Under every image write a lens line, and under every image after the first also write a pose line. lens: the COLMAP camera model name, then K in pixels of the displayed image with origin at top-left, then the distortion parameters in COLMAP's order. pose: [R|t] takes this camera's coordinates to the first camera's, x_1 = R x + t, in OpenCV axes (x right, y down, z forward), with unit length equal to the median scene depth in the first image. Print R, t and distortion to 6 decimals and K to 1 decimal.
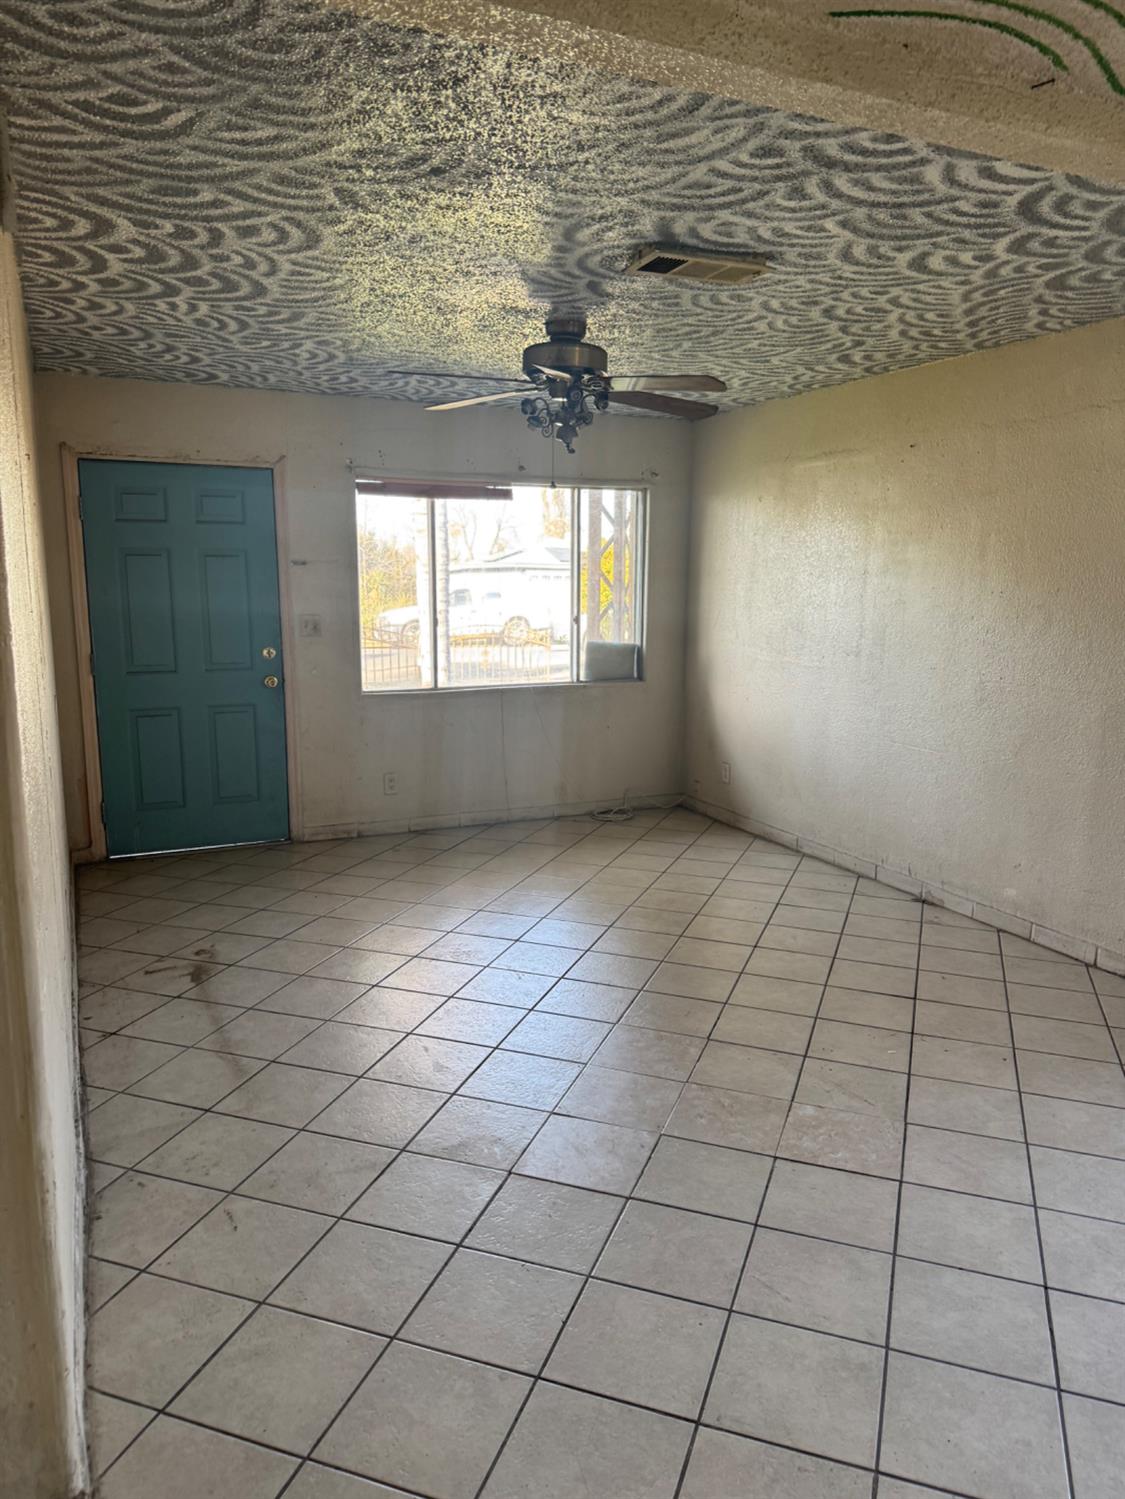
lens RADIAL K [[1060.9, 0, 558.8], [0, 1060.9, 754.0], [0, 0, 1]] dist [0.047714, -0.077223]
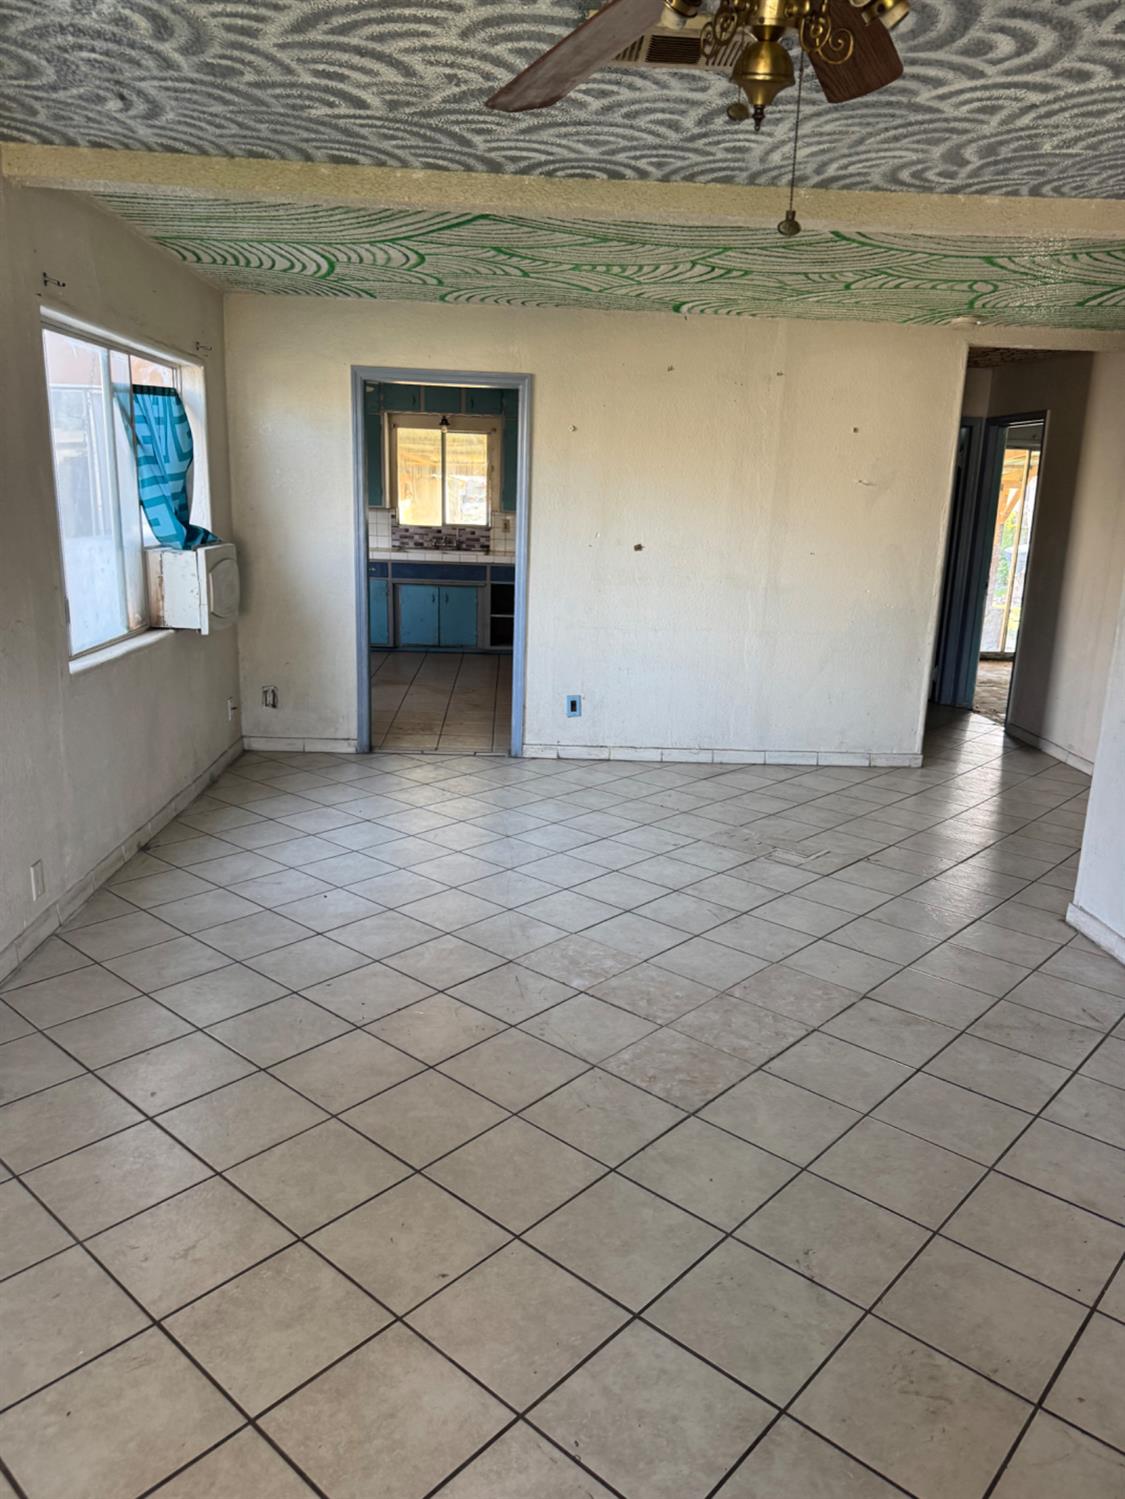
lens RADIAL K [[1060.9, 0, 551.8], [0, 1060.9, 748.9], [0, 0, 1]] dist [0.047714, -0.077223]
pose [[-0.926323, -0.123765, 0.355819, -0.123804], [0.022040, 0.925073, 0.379148, -0.370323], [-0.376084, 0.359056, -0.854189, 2.240824]]
